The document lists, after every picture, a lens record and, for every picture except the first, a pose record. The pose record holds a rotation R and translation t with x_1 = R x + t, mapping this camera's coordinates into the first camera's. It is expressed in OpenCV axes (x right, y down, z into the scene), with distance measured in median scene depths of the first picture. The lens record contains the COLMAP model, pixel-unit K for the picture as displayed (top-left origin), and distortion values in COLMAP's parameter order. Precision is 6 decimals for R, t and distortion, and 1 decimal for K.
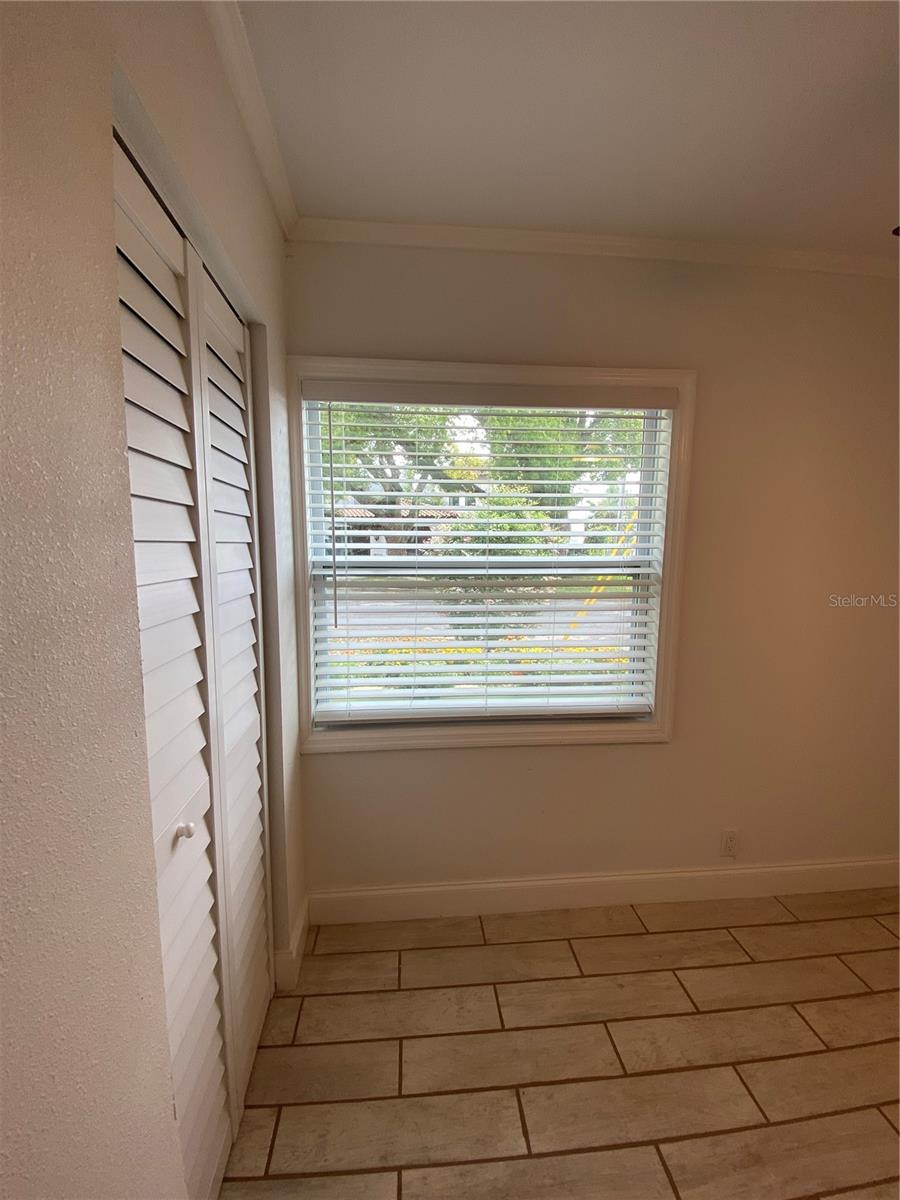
lens RADIAL K [[483.5, 0, 447.6], [0, 483.5, 606.3], [0, 0, 1]] dist [0.021523, -0.021734]
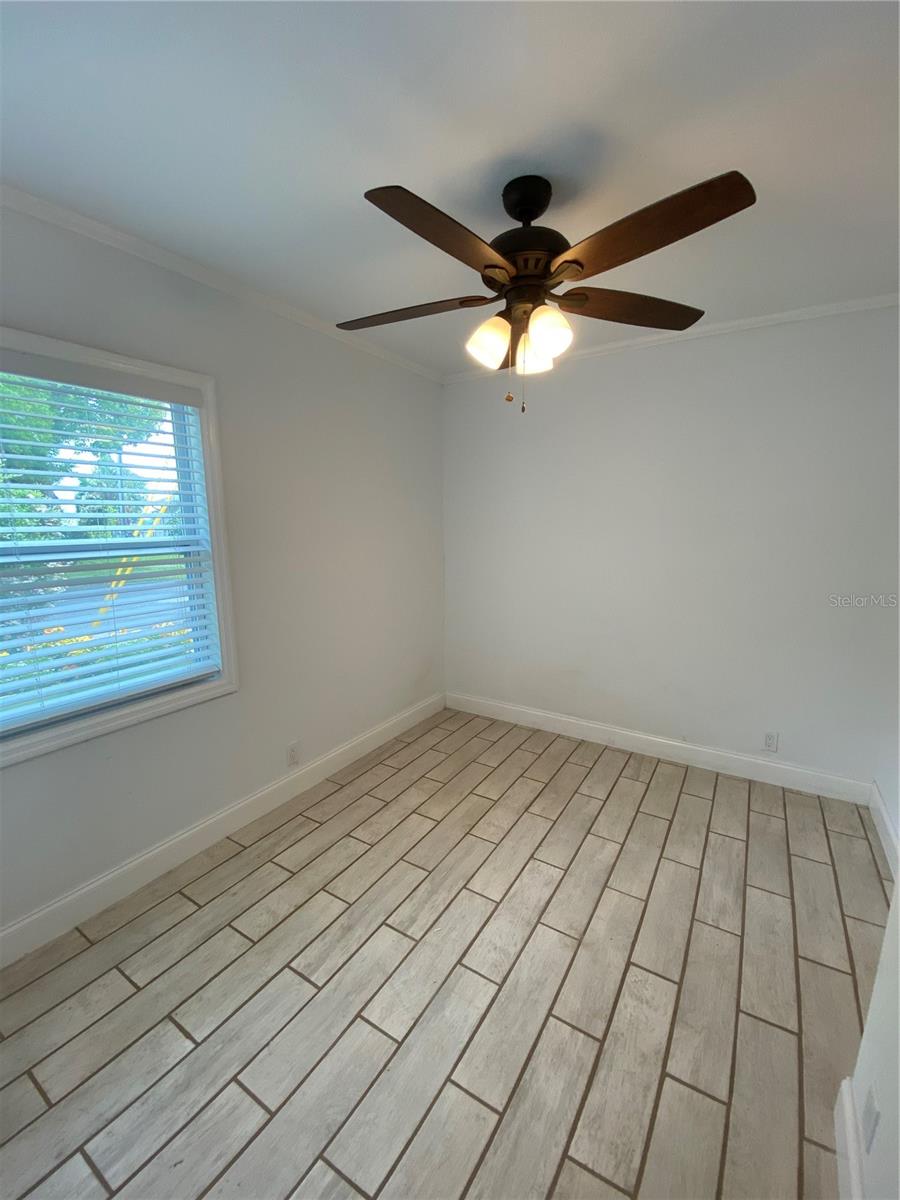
lens RADIAL K [[499.5, 0, 456.5], [0, 499.5, 605.6], [0, 0, 1]] dist [0.024760, -0.023814]
pose [[0.597452, -0.144929, 0.788700, -0.173308], [0.110029, 0.989046, 0.098396, 0.009721], [-0.794321, 0.027993, 0.606854, -0.193022]]
